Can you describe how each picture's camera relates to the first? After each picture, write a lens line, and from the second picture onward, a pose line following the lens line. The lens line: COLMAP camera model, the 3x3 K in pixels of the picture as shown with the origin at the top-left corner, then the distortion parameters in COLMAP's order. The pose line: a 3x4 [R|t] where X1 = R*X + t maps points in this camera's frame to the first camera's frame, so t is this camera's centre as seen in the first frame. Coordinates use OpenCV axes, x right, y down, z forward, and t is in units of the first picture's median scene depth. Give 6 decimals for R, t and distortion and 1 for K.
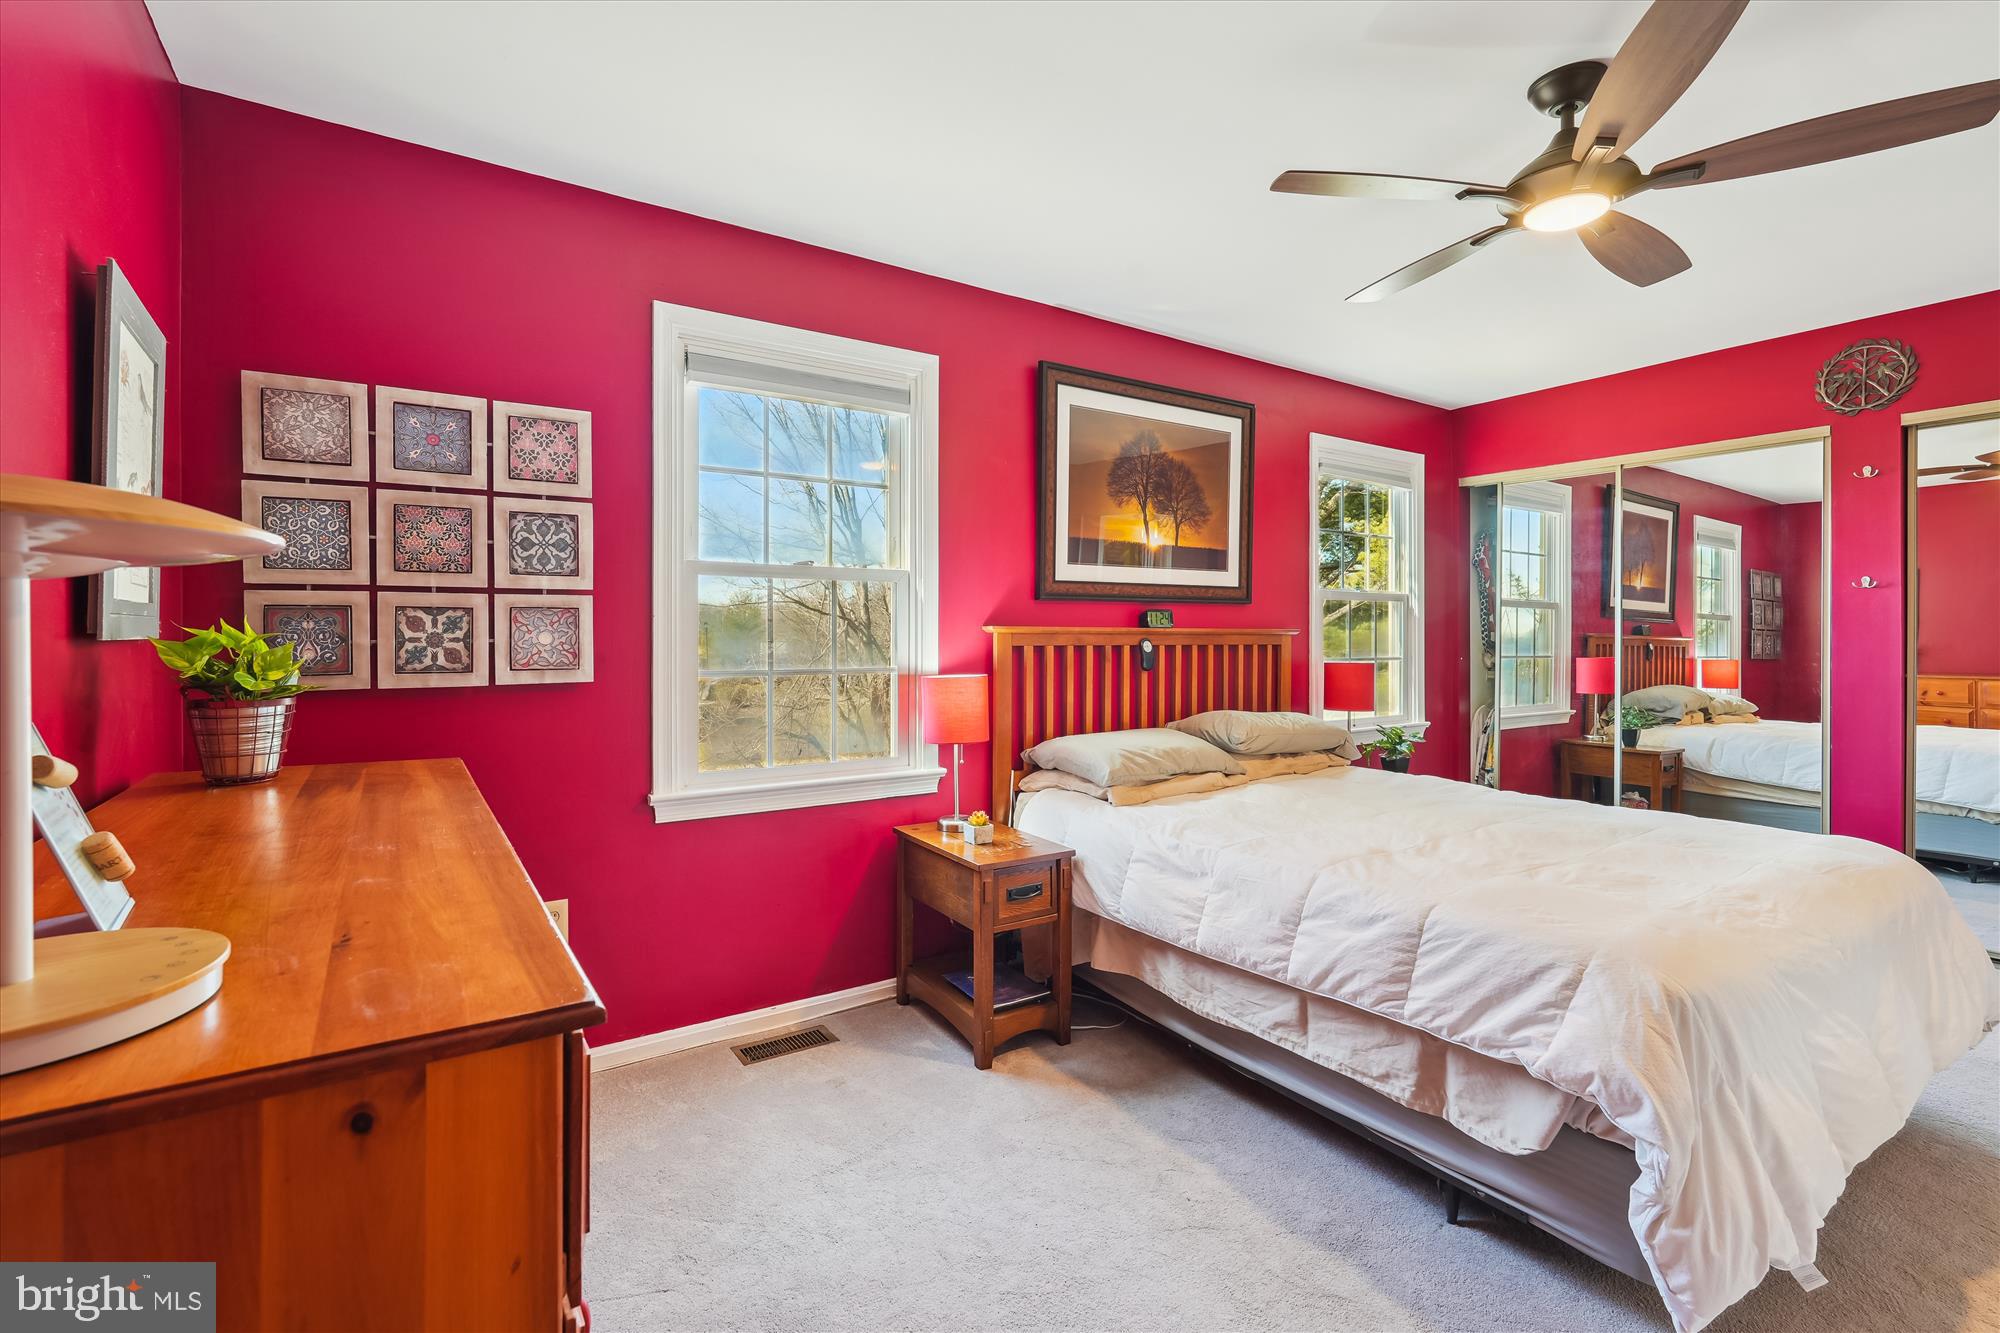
lens RADIAL K [[891.9, 0, 996.6], [0, 891.9, 649.4], [0, 0, 1]] dist [-0.002285, -0.000146]
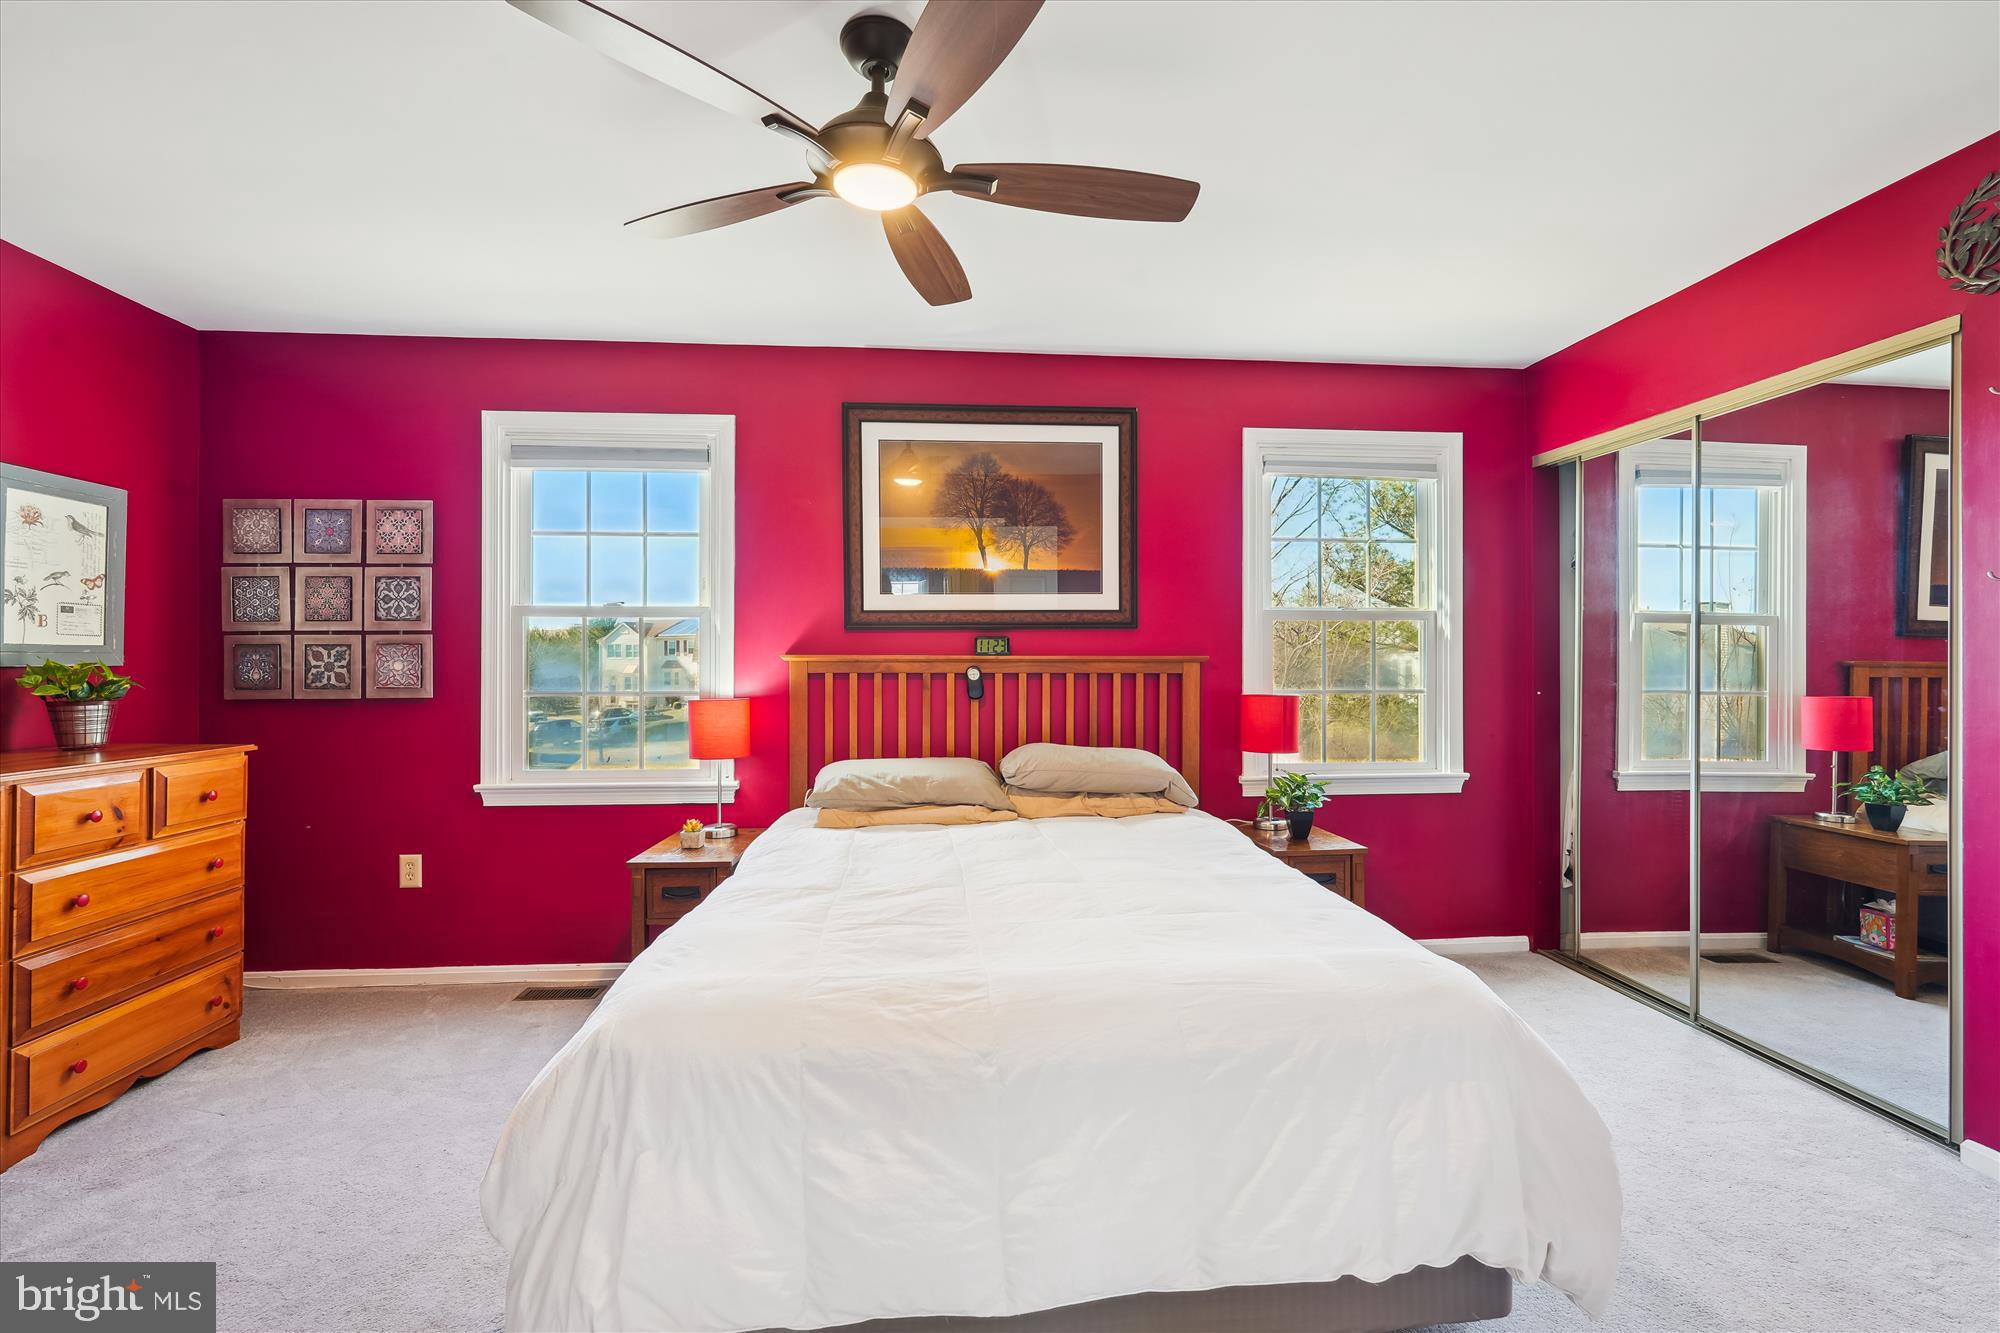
lens RADIAL K [[883.1, 0, 999.4], [0, 883.1, 674.6], [0, 0, 1]] dist [-0.003863, 0.000352]
pose [[0.874772, 0.004710, -0.484513, 0.876298], [-0.006564, 0.999976, -0.002130, -0.001505], [0.484491, 0.005043, 0.874782, 0.216728]]
